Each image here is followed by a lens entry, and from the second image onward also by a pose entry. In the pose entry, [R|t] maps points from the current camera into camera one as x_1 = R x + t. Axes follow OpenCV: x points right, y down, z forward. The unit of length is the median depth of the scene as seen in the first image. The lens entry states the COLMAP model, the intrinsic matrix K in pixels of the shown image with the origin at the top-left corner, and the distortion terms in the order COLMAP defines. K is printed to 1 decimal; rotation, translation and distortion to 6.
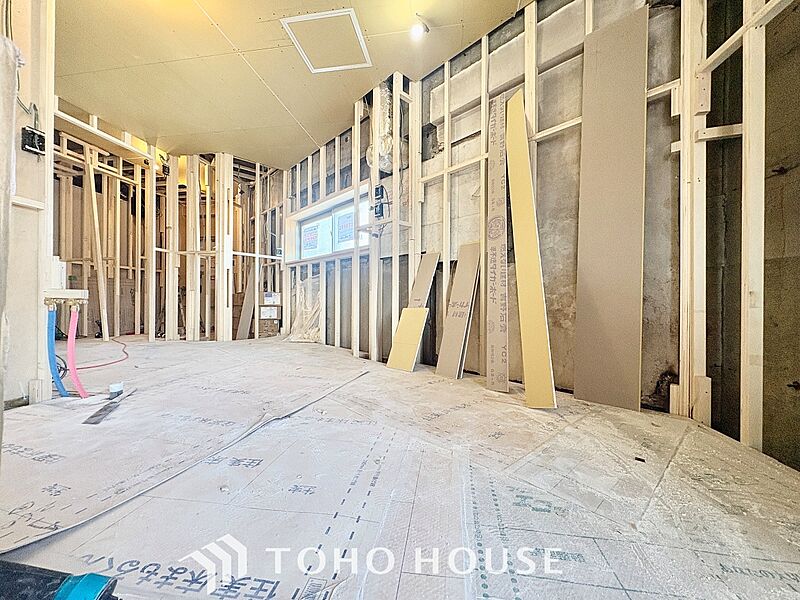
lens RADIAL K [[319.5, 0, 397.8], [0, 319.5, 299.1], [0, 0, 1]] dist [0.000599, 0.000018]
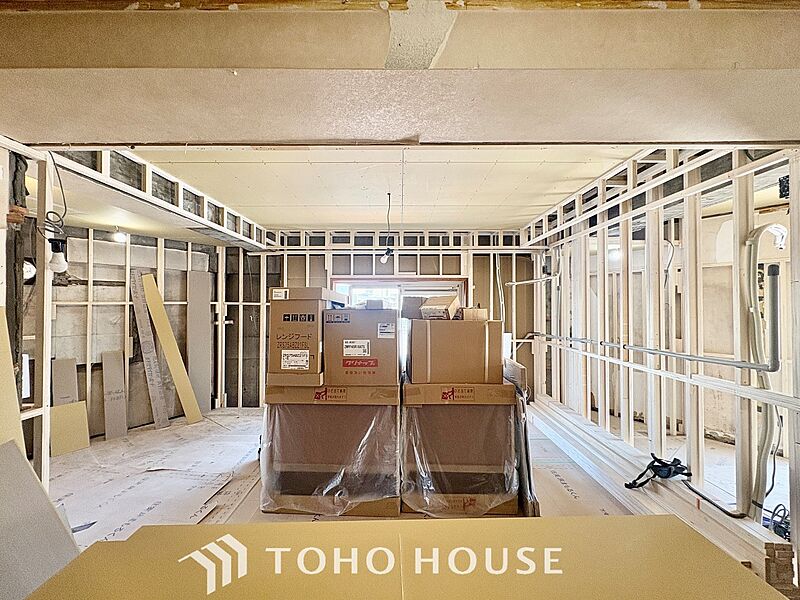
lens RADIAL K [[319.5, 0, 399.1], [0, 319.5, 301.2], [0, 0, 1]] dist [0.000599, 0.000018]
pose [[-0.160800, 0.009653, 0.986940, -2.508065], [-0.003303, 0.999941, -0.010318, -0.660037], [-0.986981, -0.004919, -0.160759, -0.262367]]
